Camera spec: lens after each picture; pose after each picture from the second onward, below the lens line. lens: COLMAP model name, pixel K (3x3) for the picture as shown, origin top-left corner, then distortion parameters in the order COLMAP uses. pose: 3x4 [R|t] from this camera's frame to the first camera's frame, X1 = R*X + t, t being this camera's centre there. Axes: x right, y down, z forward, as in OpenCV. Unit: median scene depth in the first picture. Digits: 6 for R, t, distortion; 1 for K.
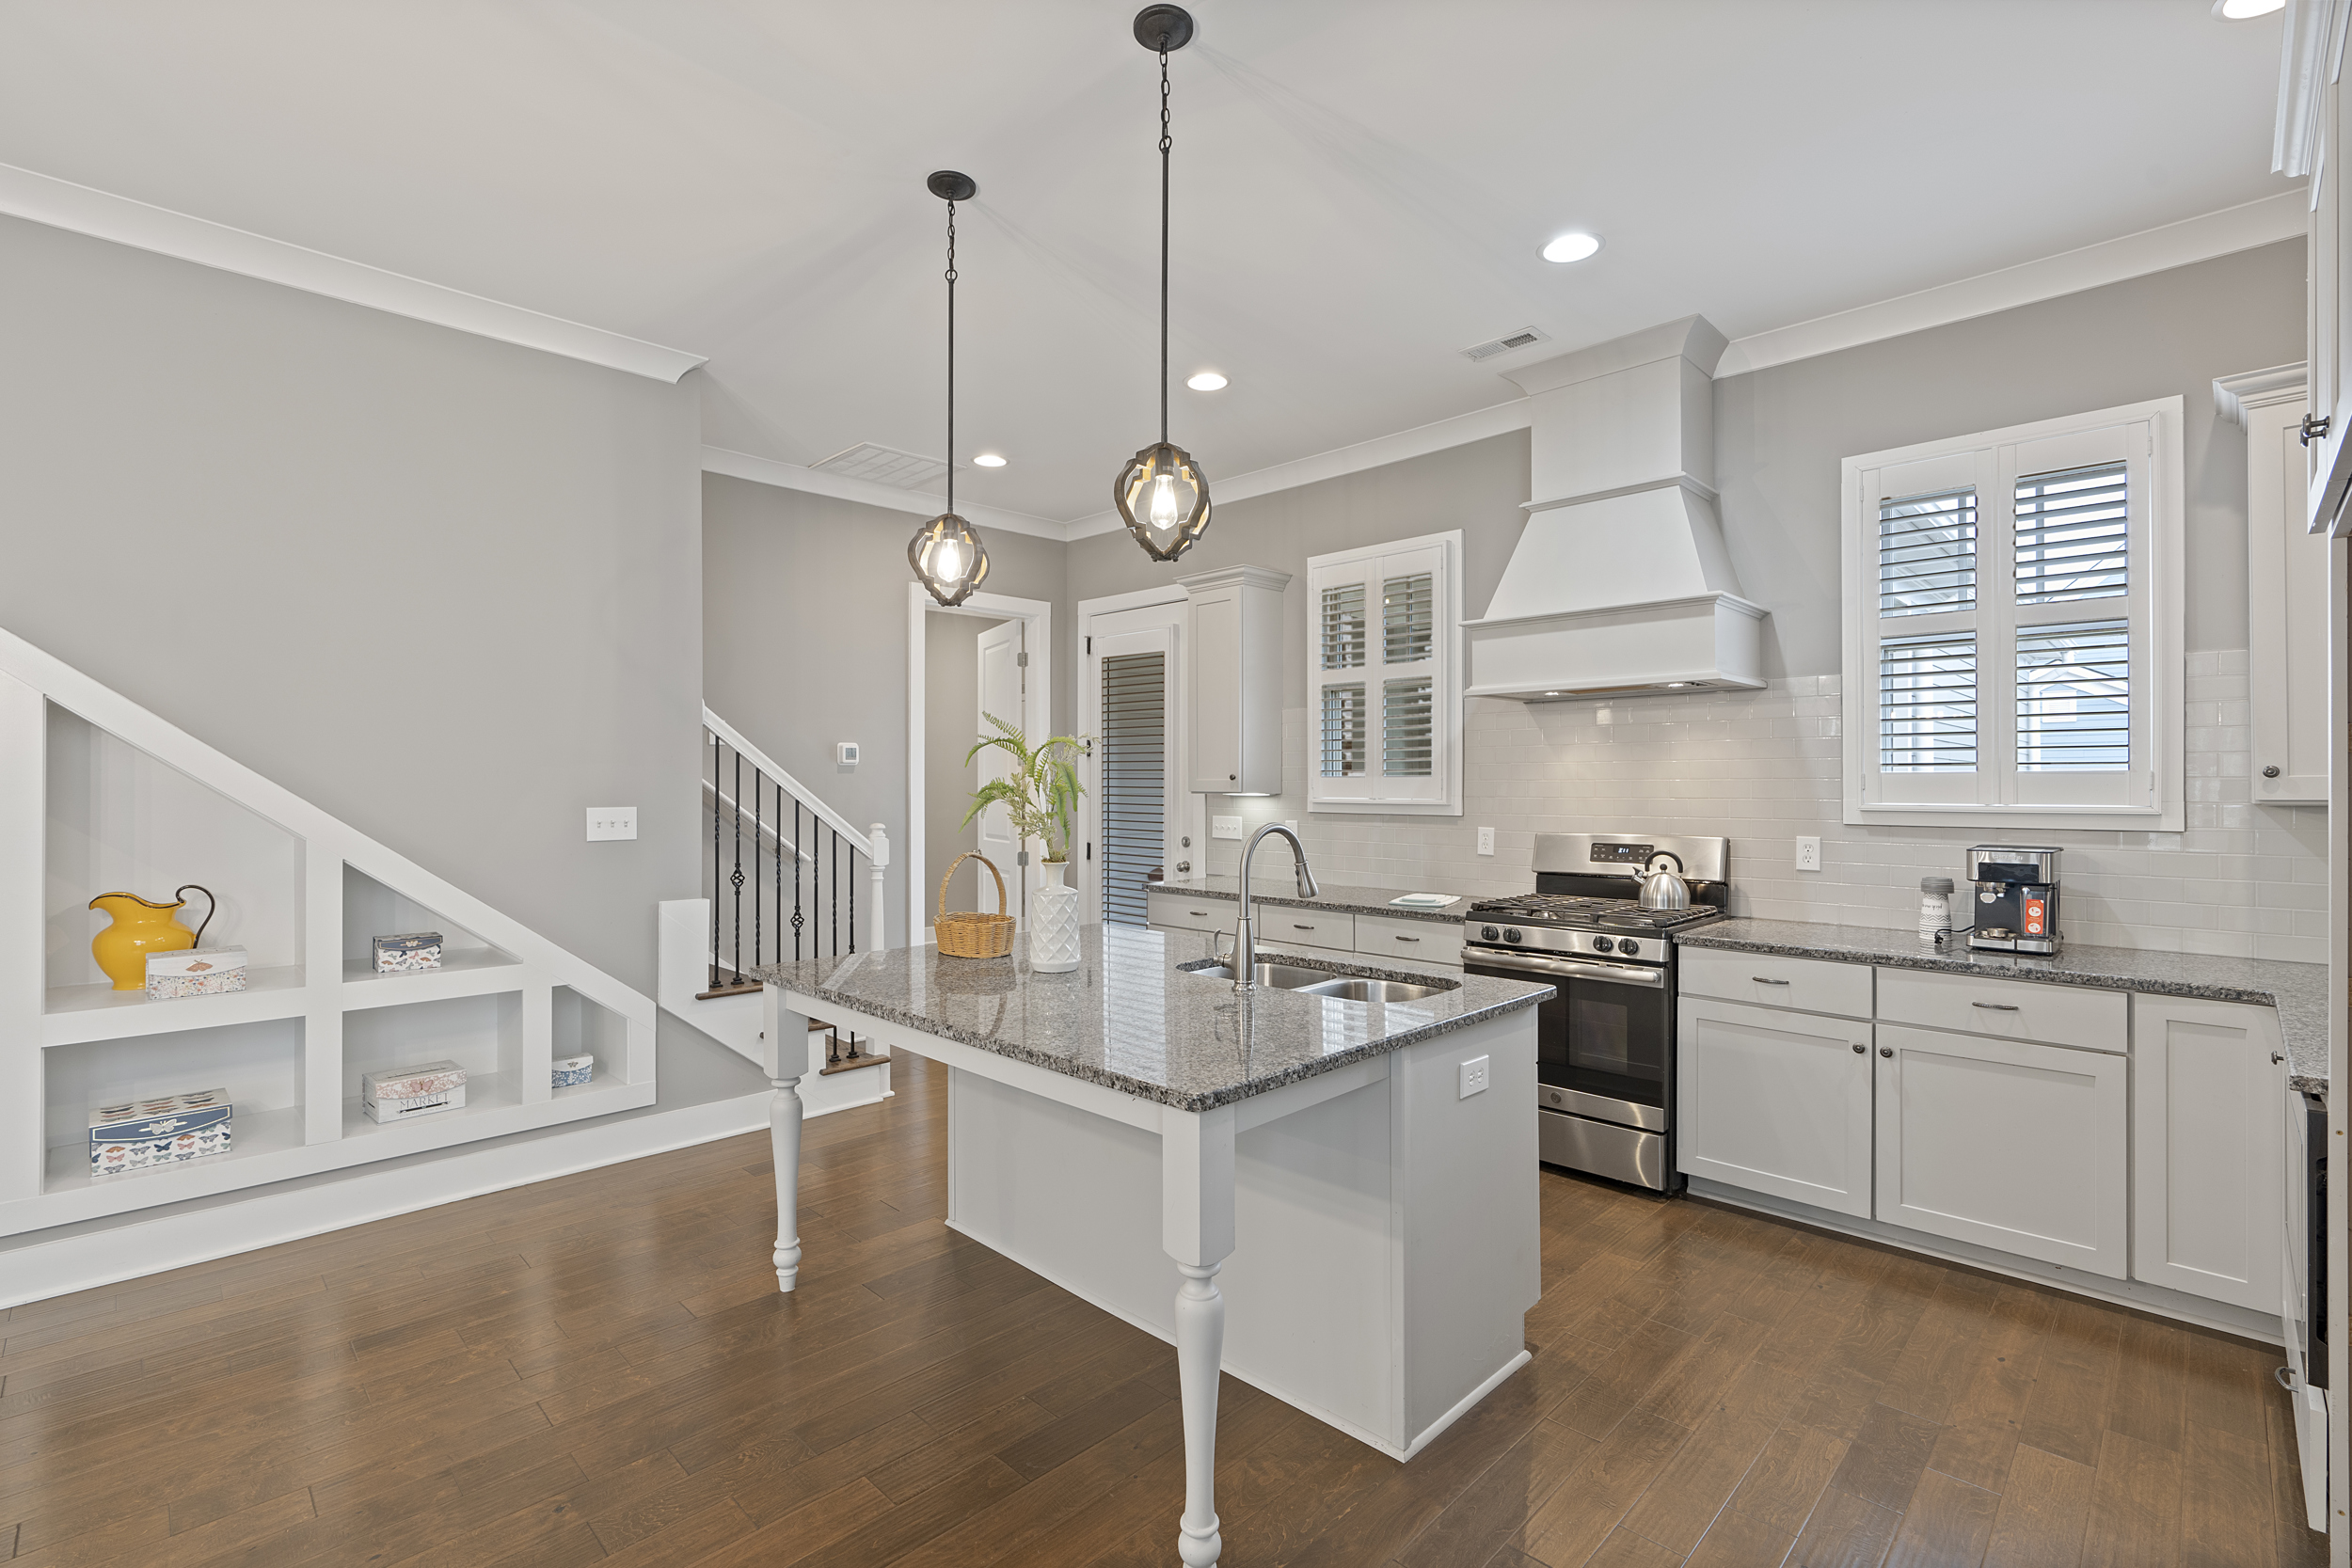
lens RADIAL K [[1068.2, 0, 1171.8], [0, 1068.2, 781.5], [0, 0, 1]] dist [-0.008761, 0.003669]
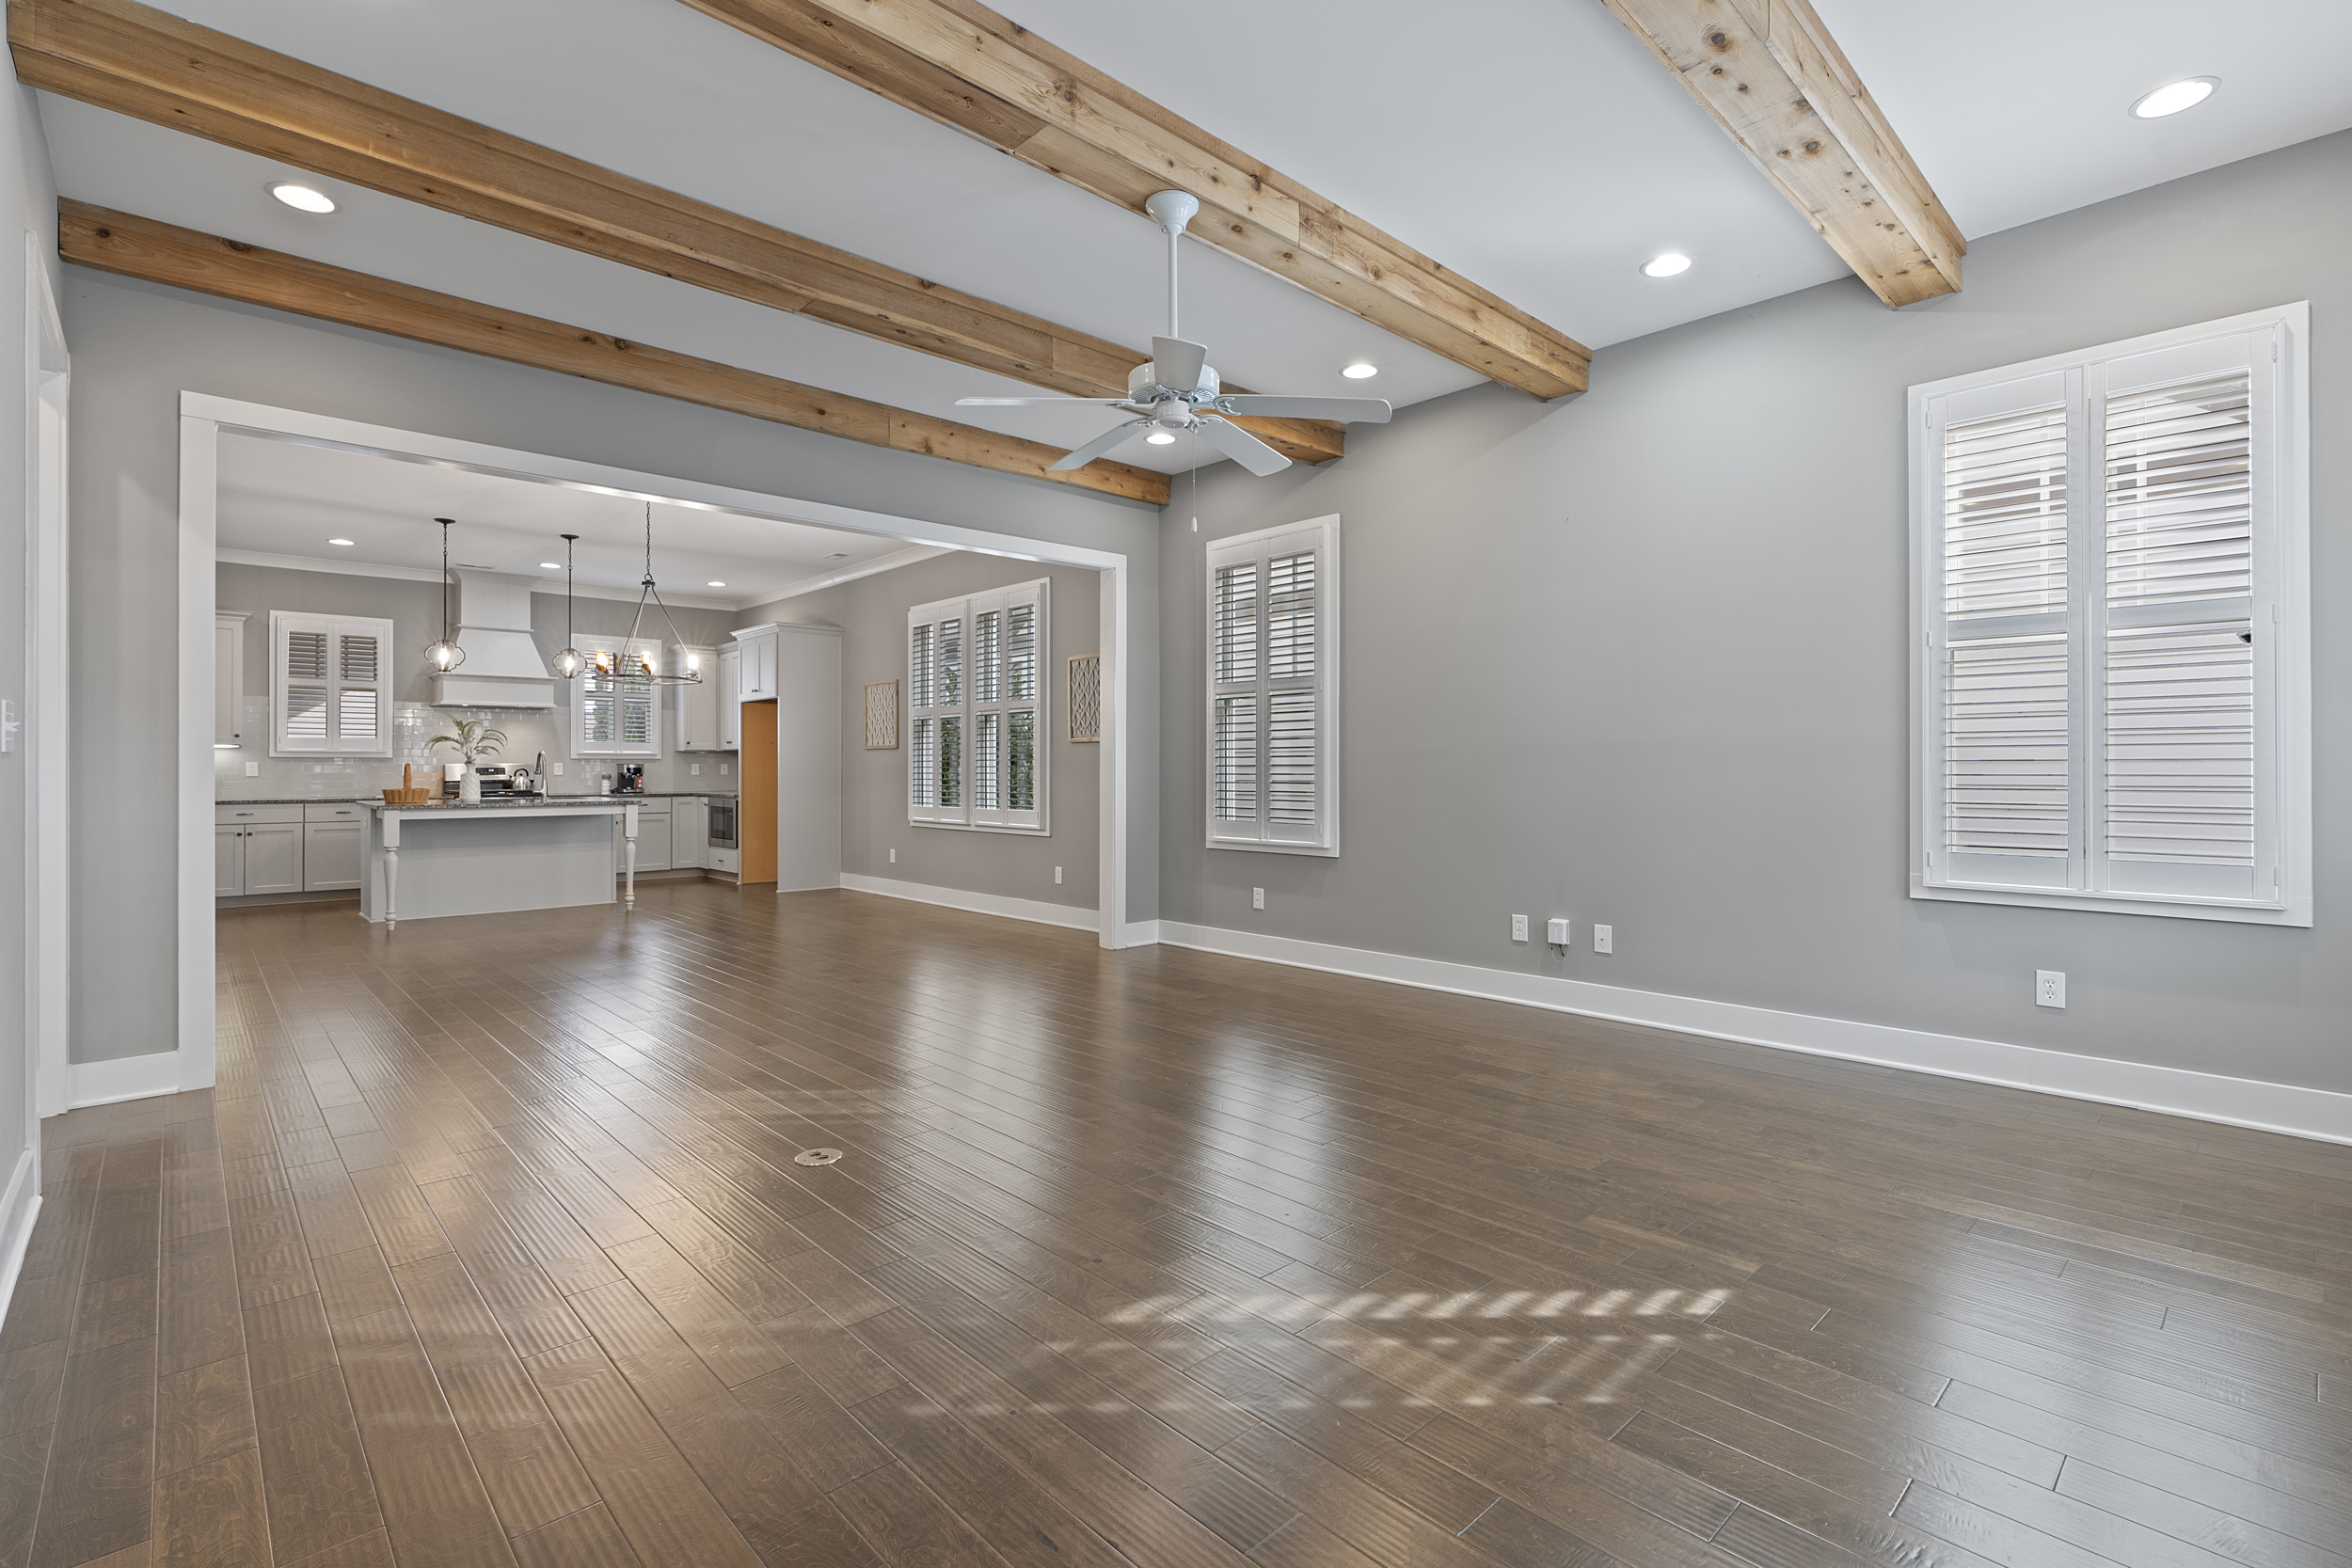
lens RADIAL K [[1068.2, 0, 1188.3], [0, 1068.2, 776.8], [0, 0, 1]] dist [-0.008761, 0.003669]
pose [[0.027167, -0.008120, 0.999598, -2.188533], [-0.002616, 0.999963, 0.008194, 0.060463], [-0.999627, -0.002838, 0.027145, -0.758420]]
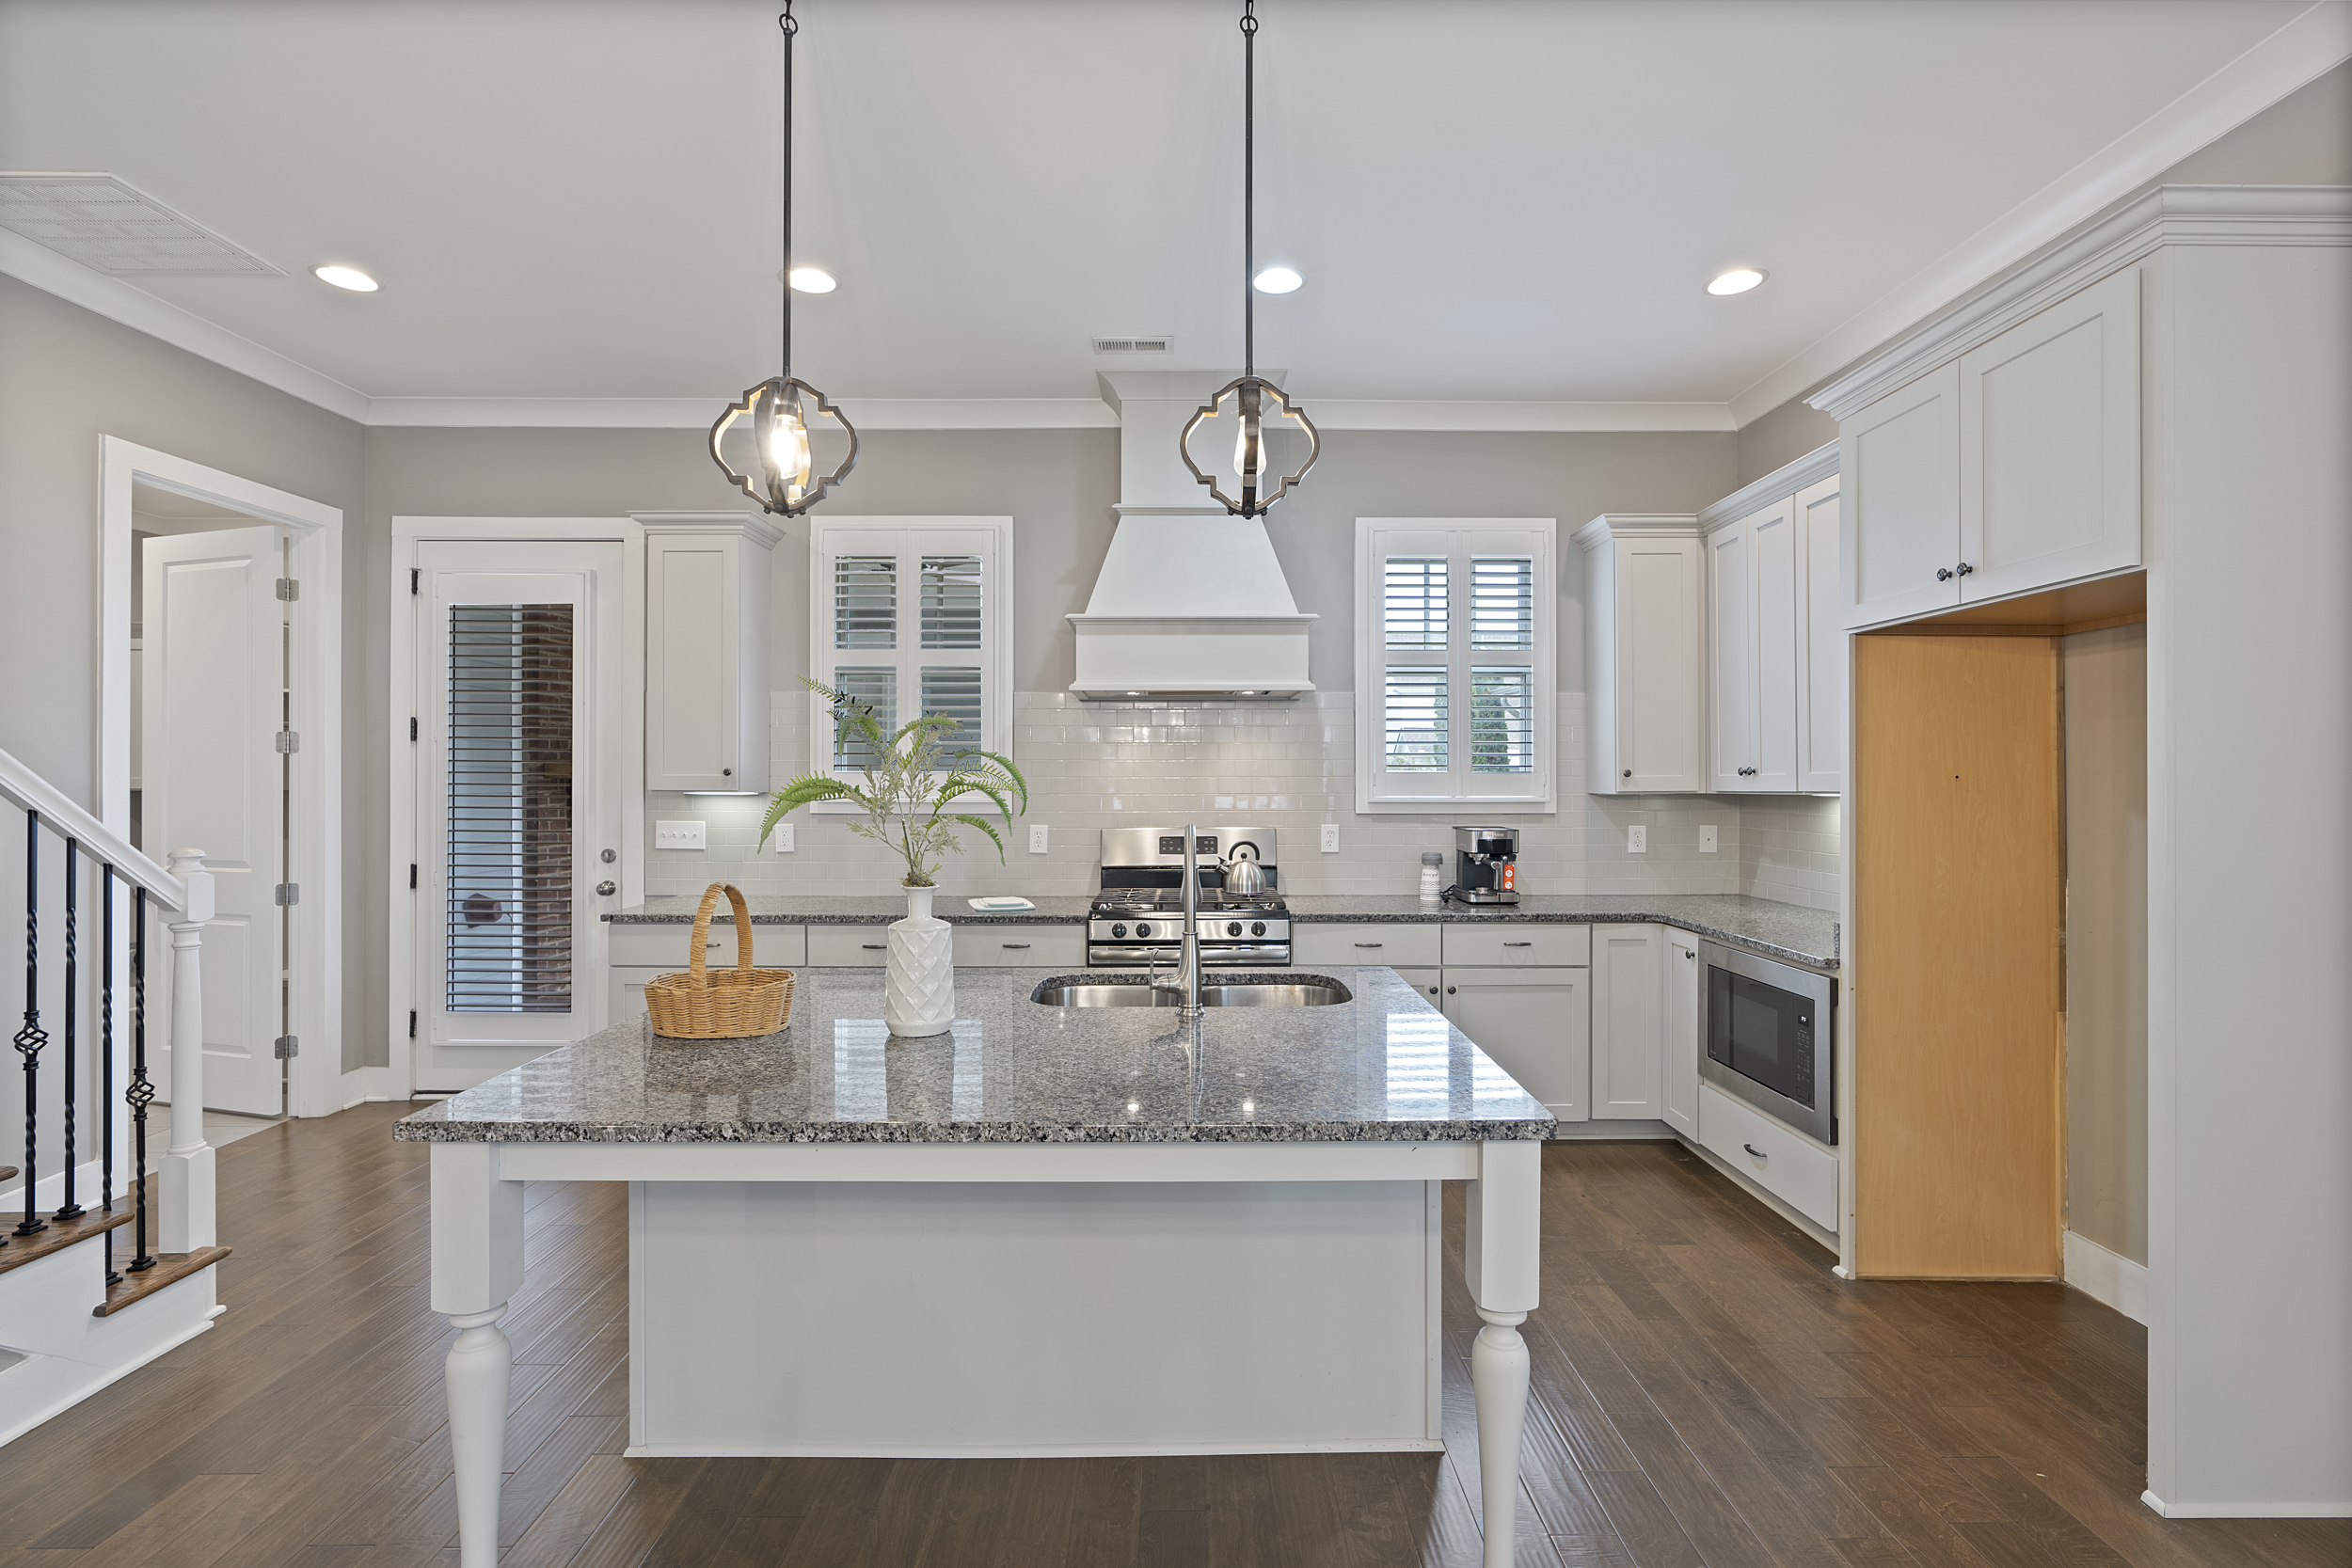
lens RADIAL K [[1068.2, 0, 1190.1], [0, 1068.2, 778.9], [0, 0, 1]] dist [-0.008761, 0.003669]
pose [[0.699999, 0.001659, 0.714142, -0.377523], [-0.002466, 0.999997, 0.000094, 0.000335], [-0.714139, -0.001827, 0.700001, 0.259228]]
